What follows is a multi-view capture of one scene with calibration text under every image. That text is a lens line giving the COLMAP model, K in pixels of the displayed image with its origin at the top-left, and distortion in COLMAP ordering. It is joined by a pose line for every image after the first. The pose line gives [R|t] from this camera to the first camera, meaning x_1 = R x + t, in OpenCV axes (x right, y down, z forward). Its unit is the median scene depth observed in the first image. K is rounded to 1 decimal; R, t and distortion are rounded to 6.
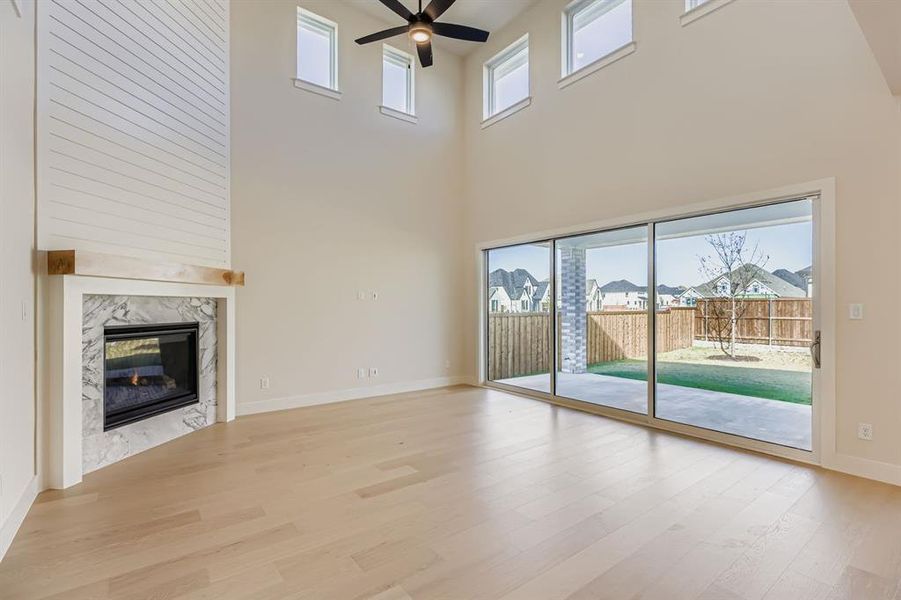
lens RADIAL K [[412.4, 0, 453.7], [0, 412.4, 303.4], [0, 0, 1]] dist [-0.000274, 0.000001]
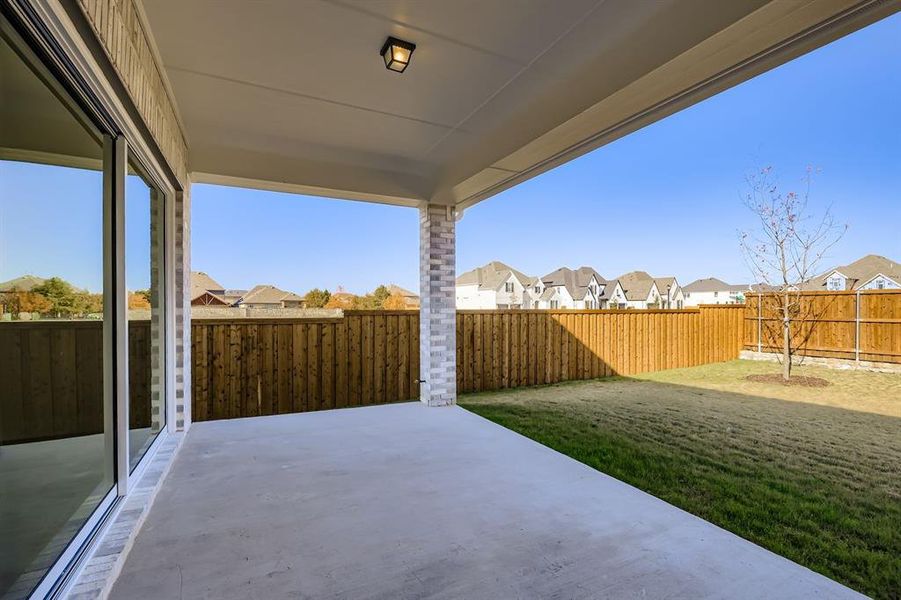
lens RADIAL K [[412.4, 0, 453.7], [0, 412.4, 303.4], [0, 0, 1]] dist [-0.000274, 0.000001]
pose [[0.983079, -0.001738, -0.183174, 0.249061], [0.001000, 0.999991, -0.004122, 0.010514], [0.183179, 0.003869, 0.983072, 0.224809]]
